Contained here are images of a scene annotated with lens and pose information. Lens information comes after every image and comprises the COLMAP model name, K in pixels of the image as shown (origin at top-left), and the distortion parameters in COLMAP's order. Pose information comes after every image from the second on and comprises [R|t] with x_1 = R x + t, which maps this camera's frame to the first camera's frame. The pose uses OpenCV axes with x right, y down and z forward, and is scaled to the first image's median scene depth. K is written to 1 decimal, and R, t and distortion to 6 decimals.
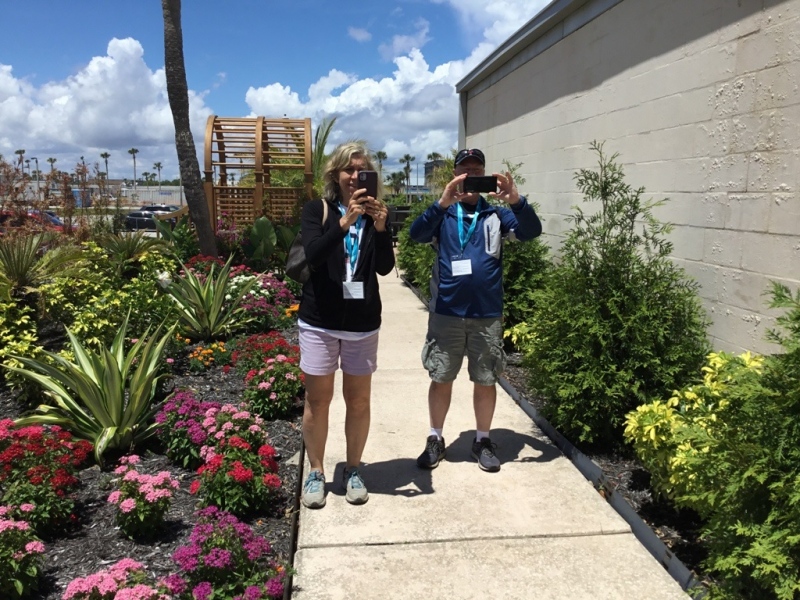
lens RADIAL K [[716.1, 0, 403.3], [0, 716.1, 300.4], [0, 0, 1]] dist [0.097722, -0.173943]
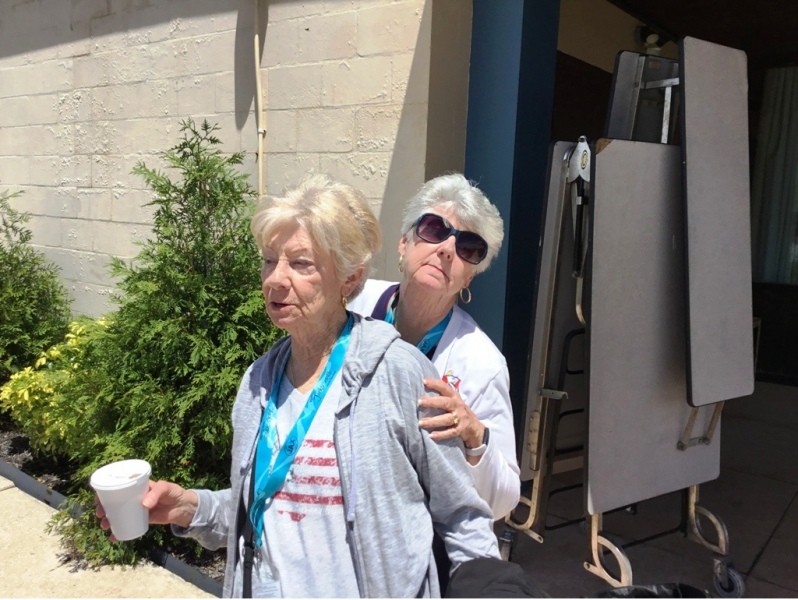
lens RADIAL K [[714.3, 0, 396.7], [0, 714.3, 293.5], [0, 0, 1]] dist [0.097722, -0.173943]
pose [[0.690220, -0.075987, 0.719599, -0.053453], [0.077707, 0.996504, 0.030693, 0.027967], [-0.719415, 0.034733, 0.693711, -0.187426]]
